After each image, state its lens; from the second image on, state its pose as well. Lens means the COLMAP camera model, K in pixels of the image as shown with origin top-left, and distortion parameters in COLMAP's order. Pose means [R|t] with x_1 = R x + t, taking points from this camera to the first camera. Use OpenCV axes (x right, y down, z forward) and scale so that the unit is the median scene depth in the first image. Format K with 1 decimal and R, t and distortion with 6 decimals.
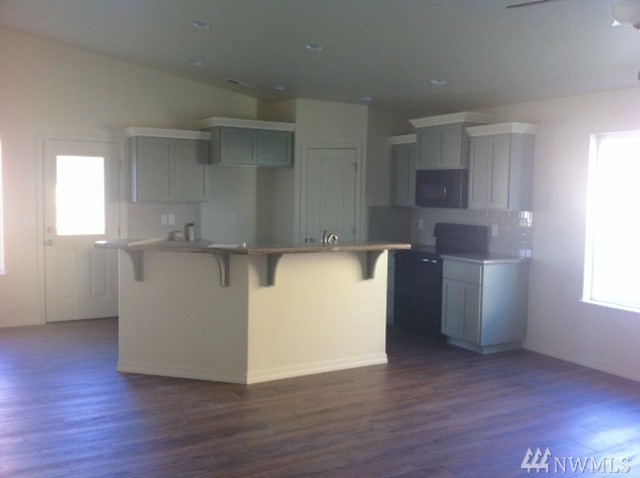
lens RADIAL K [[604.9, 0, 320.0], [0, 604.9, 239.0], [0, 0, 1]] dist [0.025771, -0.137000]
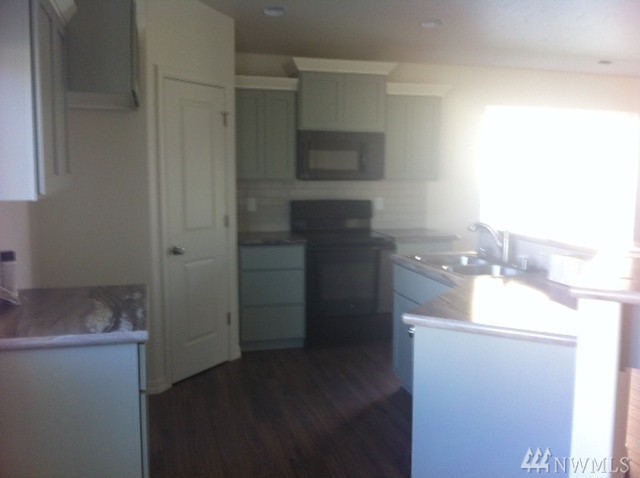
lens RADIAL K [[604.9, 0, 320.0], [0, 604.9, 239.0], [0, 0, 1]] dist [0.025771, -0.137000]
pose [[0.248508, -0.130811, 0.959756, -0.362383], [0.069139, 0.990707, 0.117128, -0.044971], [-0.966159, 0.037250, 0.255243, 0.530942]]
